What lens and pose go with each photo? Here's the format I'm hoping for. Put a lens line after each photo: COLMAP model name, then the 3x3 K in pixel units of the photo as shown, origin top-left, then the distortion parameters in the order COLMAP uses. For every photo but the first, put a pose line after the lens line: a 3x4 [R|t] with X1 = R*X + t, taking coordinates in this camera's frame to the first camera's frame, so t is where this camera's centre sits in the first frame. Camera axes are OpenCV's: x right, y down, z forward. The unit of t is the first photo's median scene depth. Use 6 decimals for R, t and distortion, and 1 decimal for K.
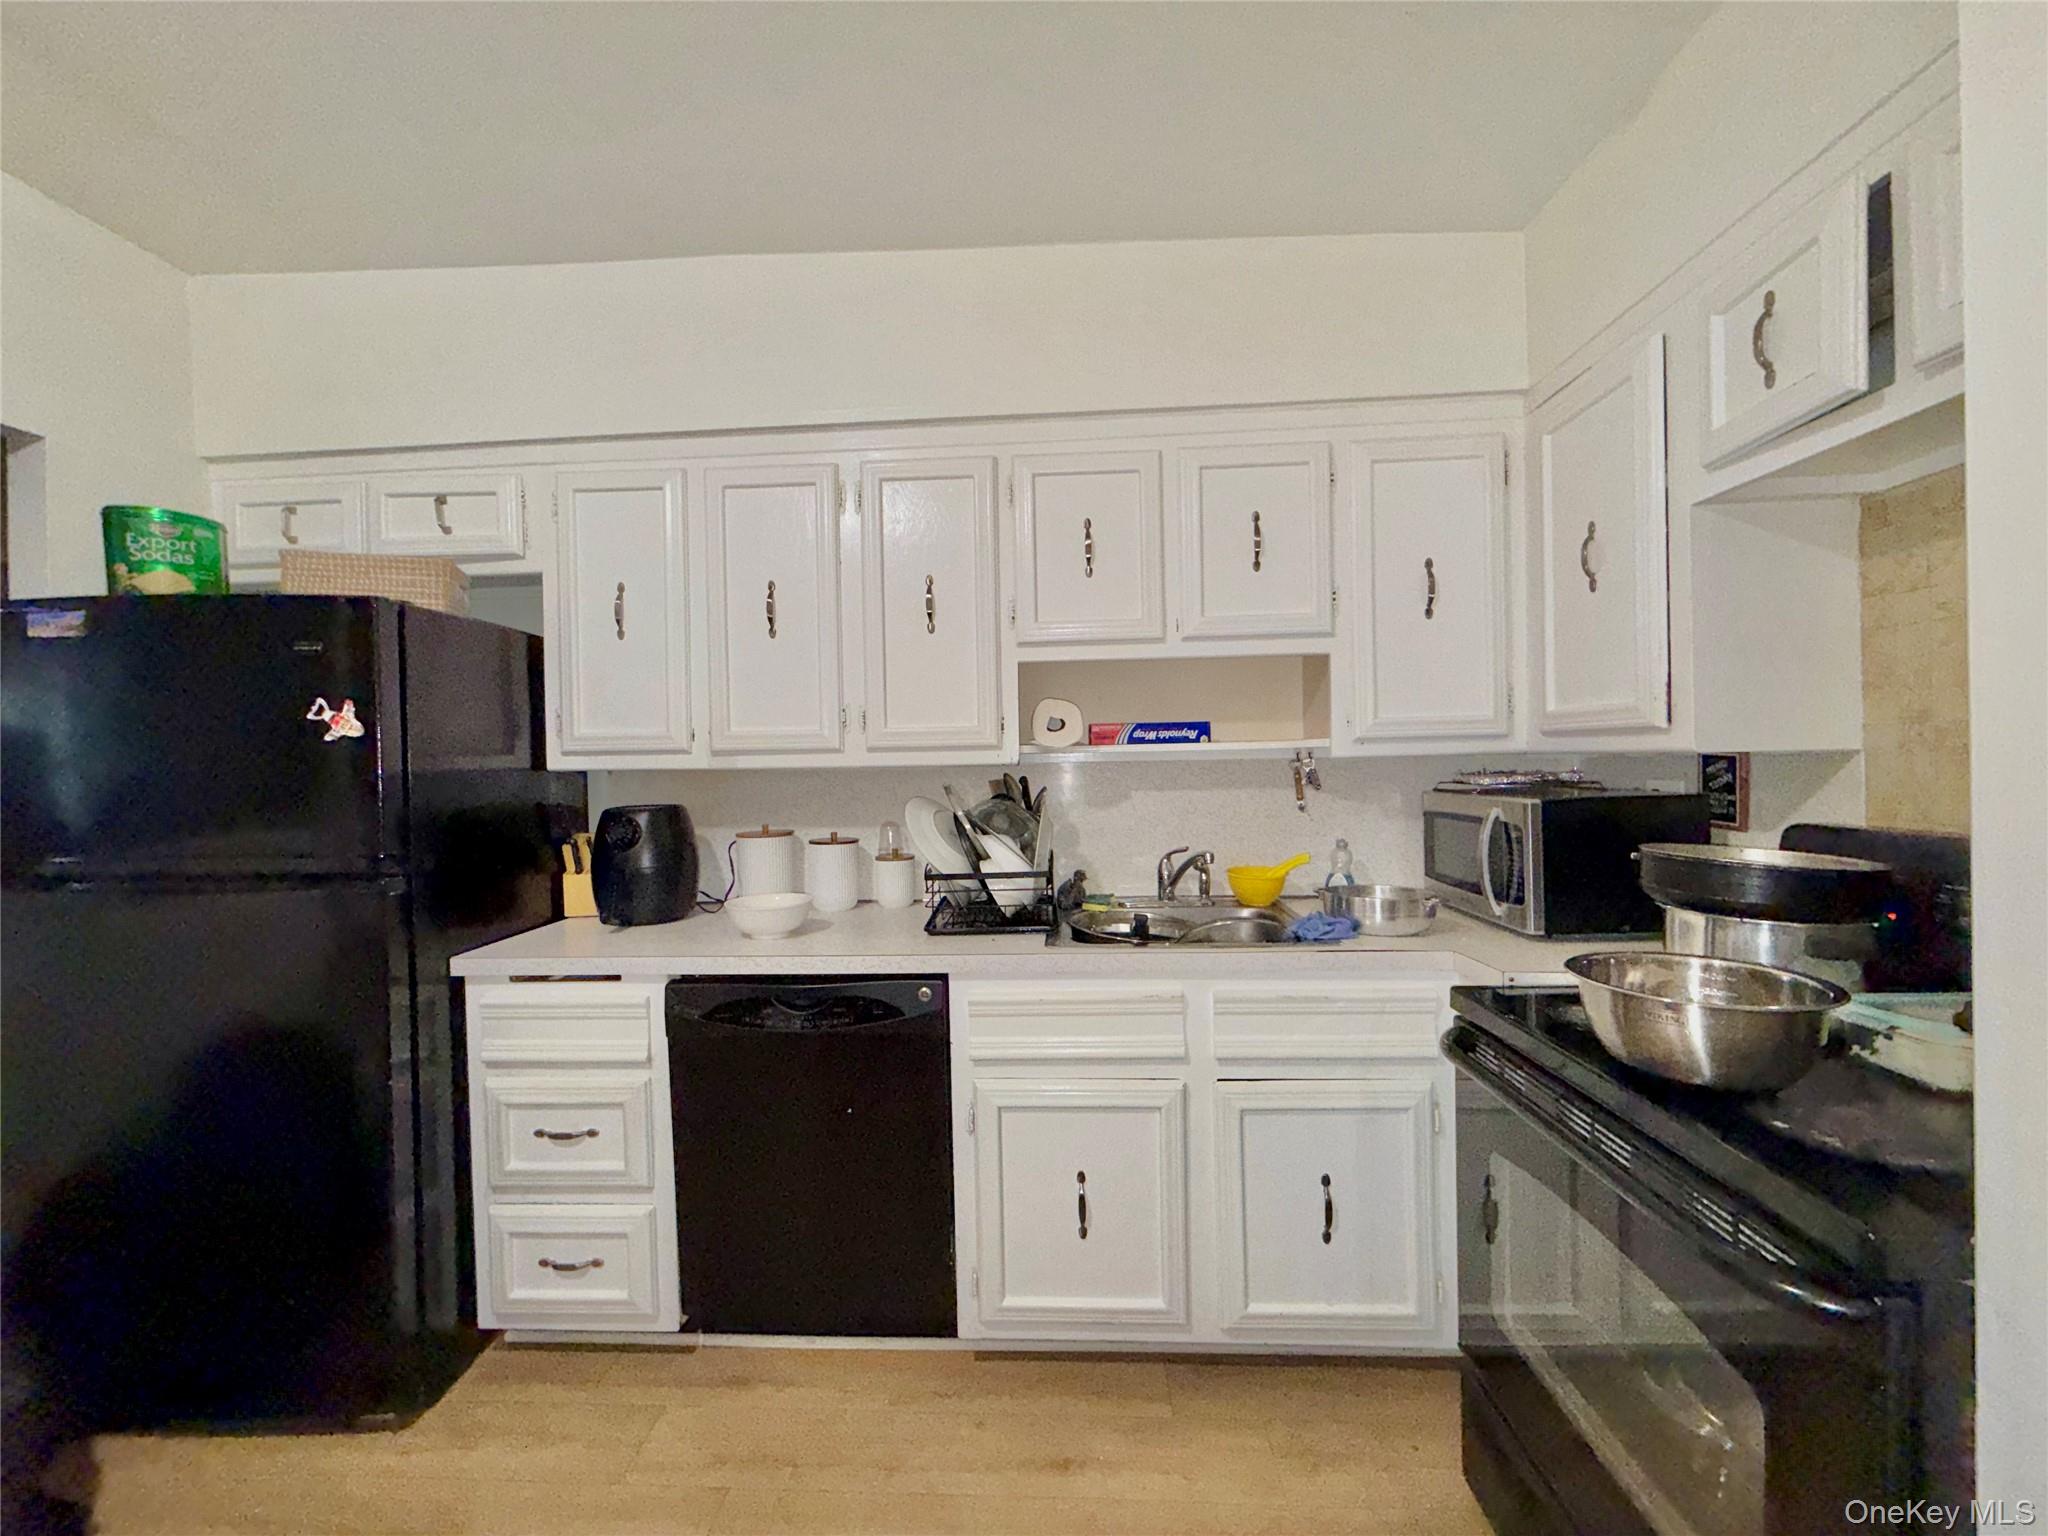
lens RADIAL K [[815.6, 0, 1021.6], [0, 815.6, 768.6], [0, 0, 1]] dist [0.001373, -0.000264]
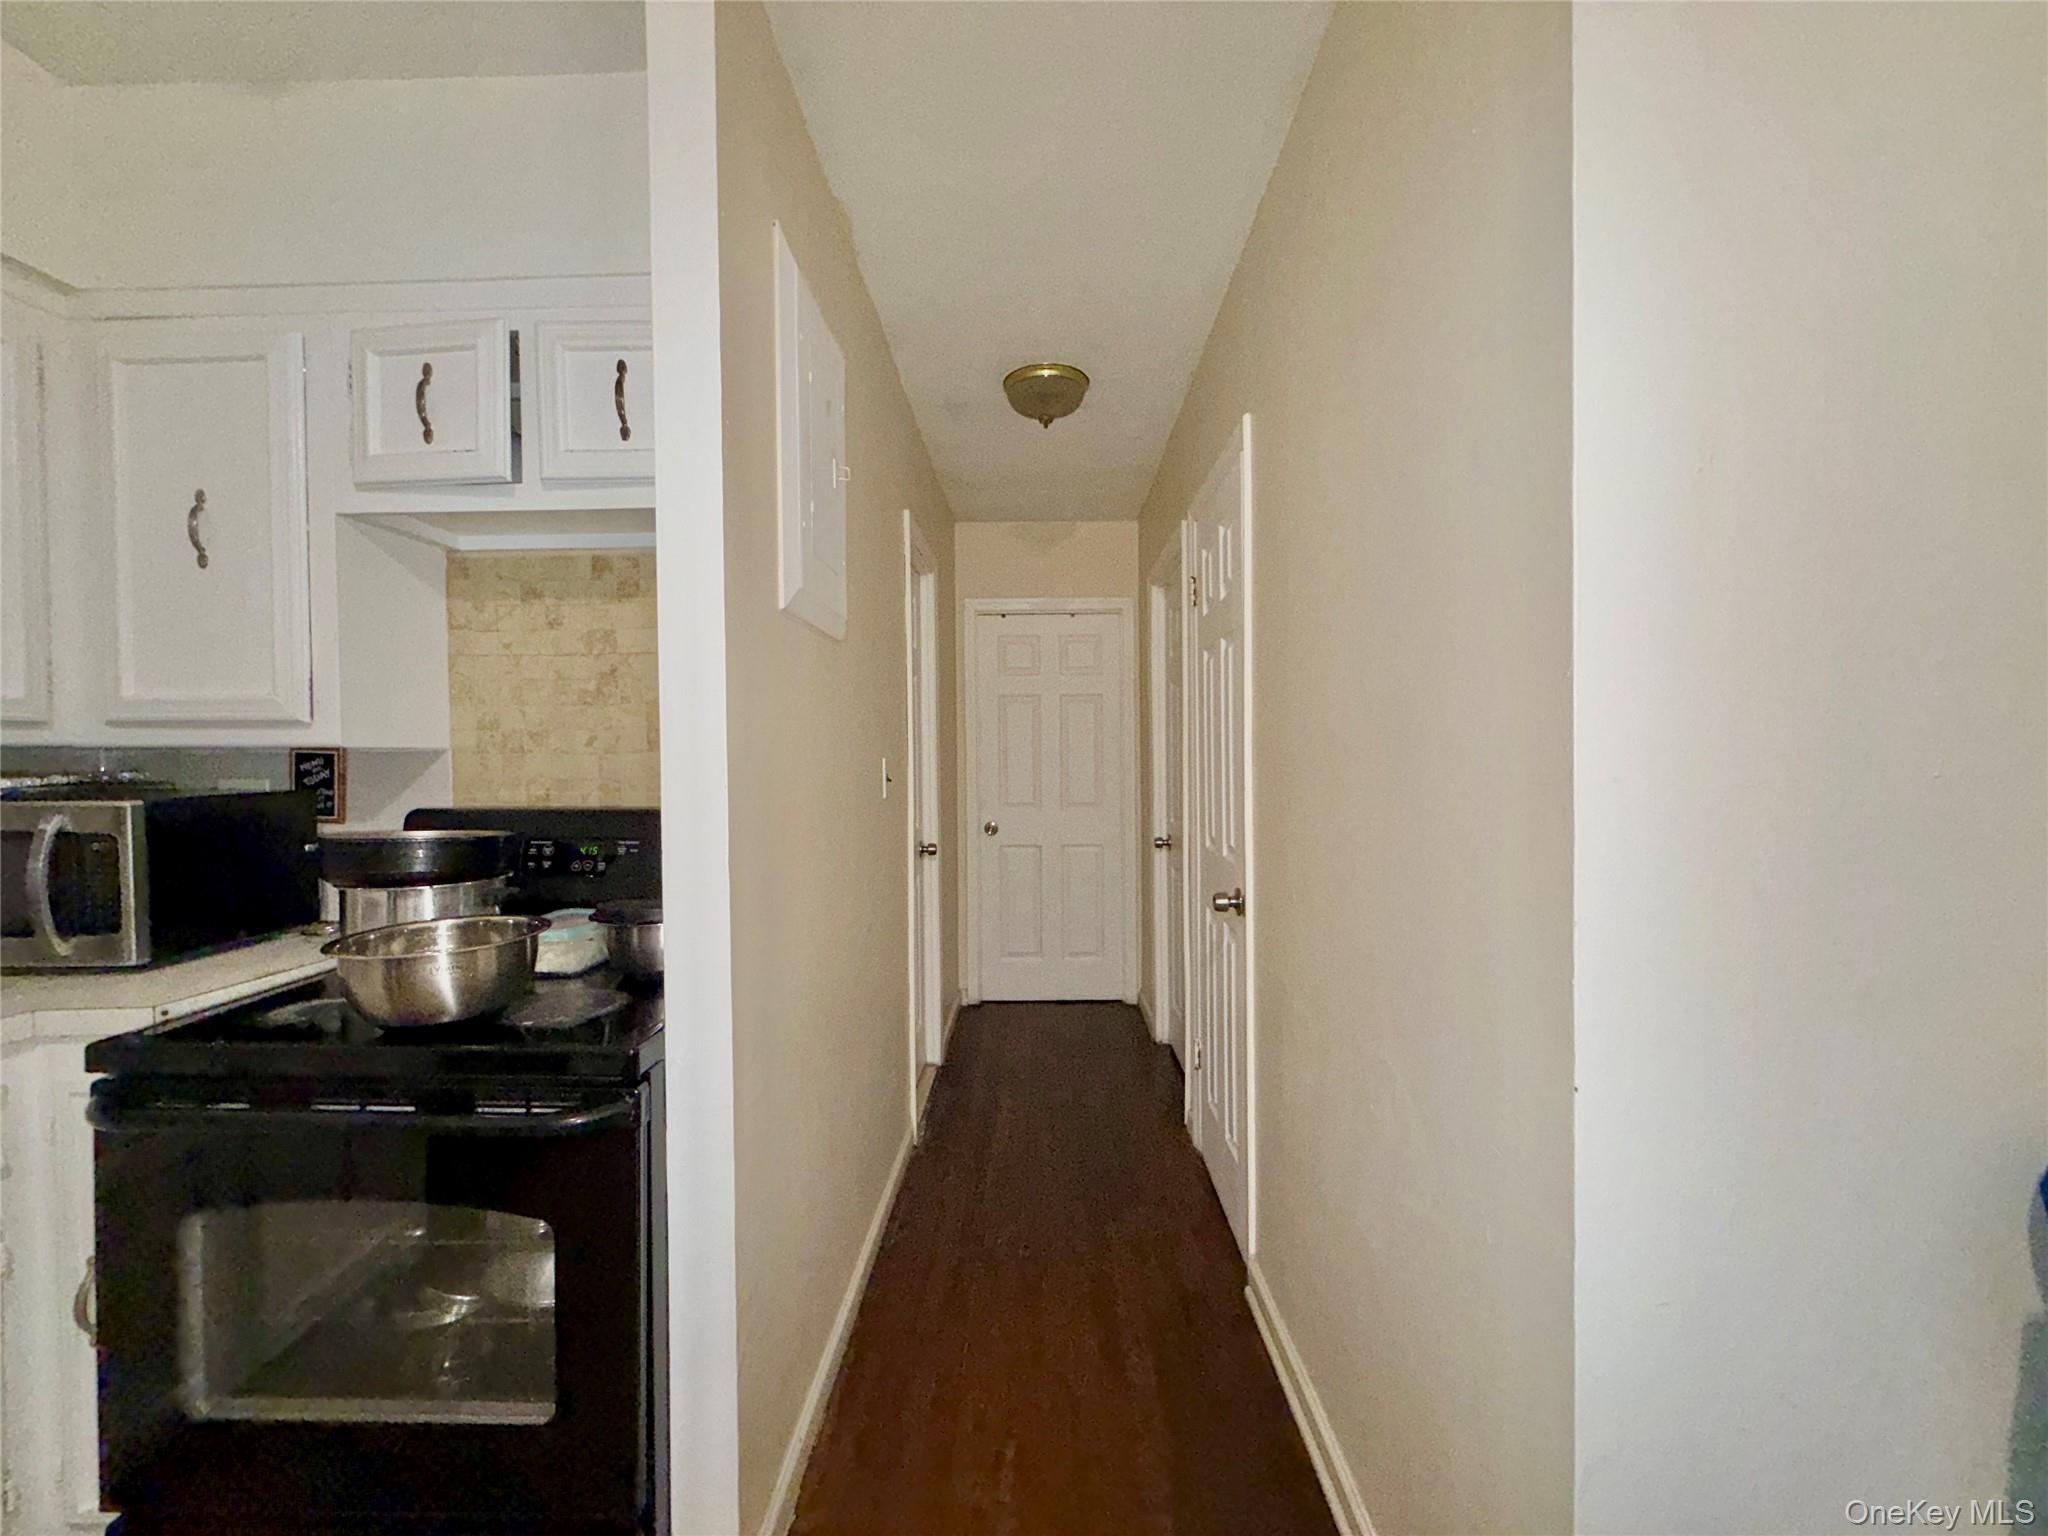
lens RADIAL K [[815.6, 0, 1021.6], [0, 815.6, 768.6], [0, 0, 1]] dist [0.001373, -0.000264]
pose [[-0.029681, 0.003568, 0.999553, -0.218931], [0.016600, 0.999857, -0.003077, 0.021893], [-0.999422, 0.016501, -0.029736, 0.122097]]
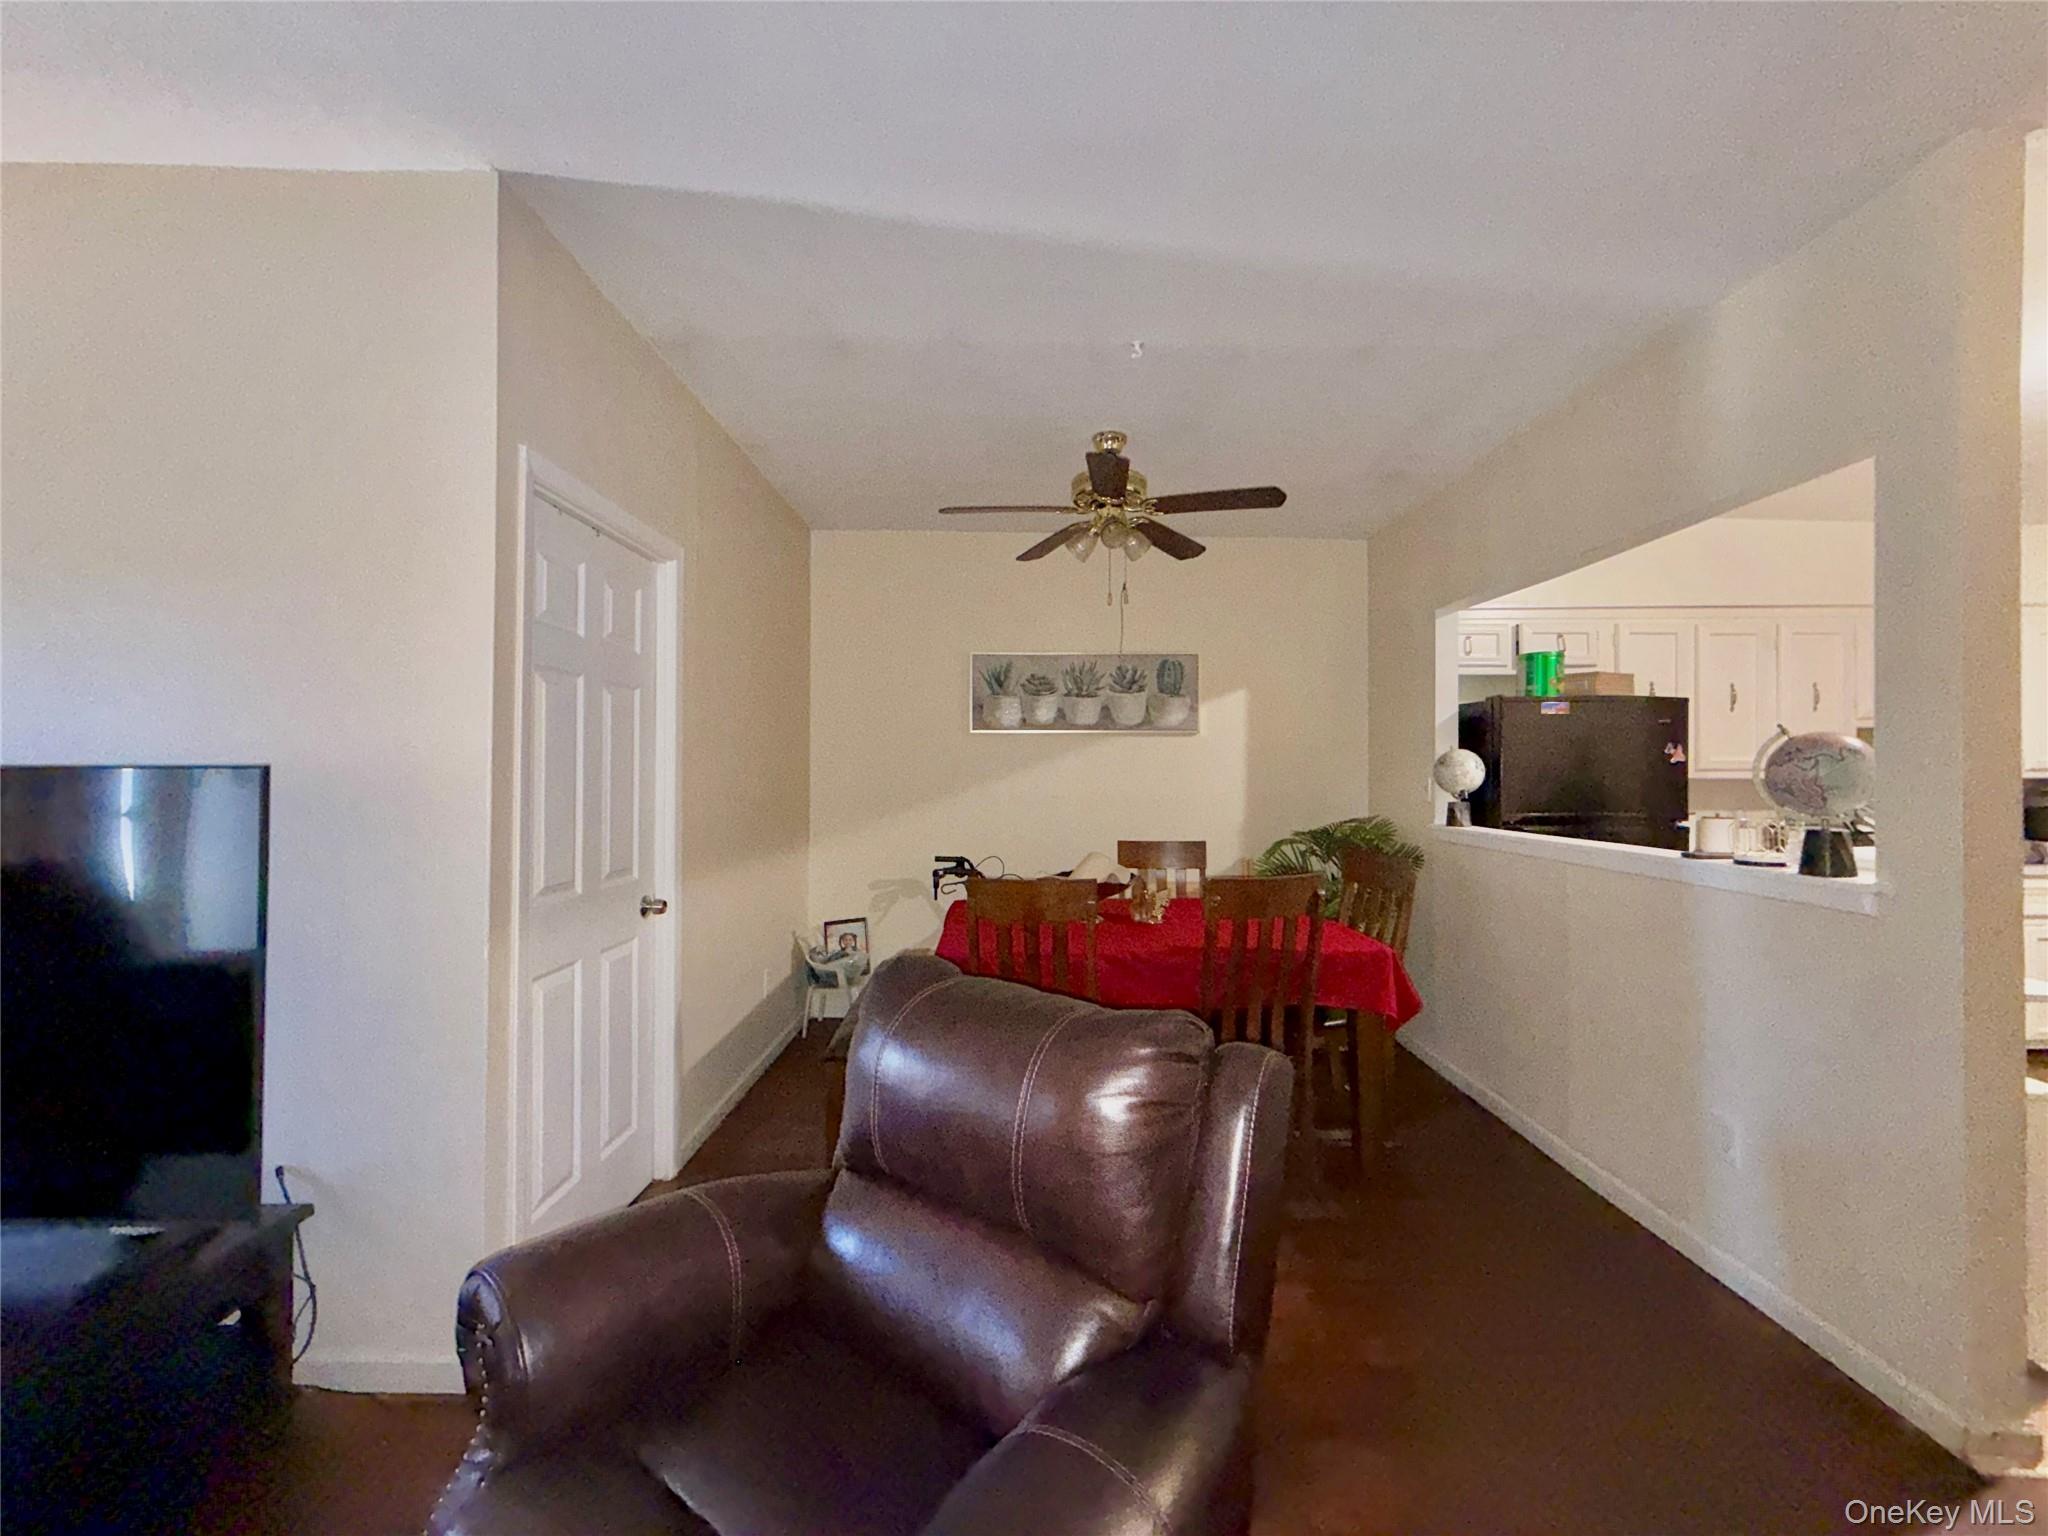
lens RADIAL K [[813.7, 0, 1020.4], [0, 813.7, 768.5], [0, 0, 1]] dist [-0.000394, 0.000098]
pose [[0.998918, 0.020418, 0.041774, -2.465595], [-0.019788, 0.999685, -0.015445, 0.047060], [-0.042076, 0.014602, 0.999008, -1.032813]]
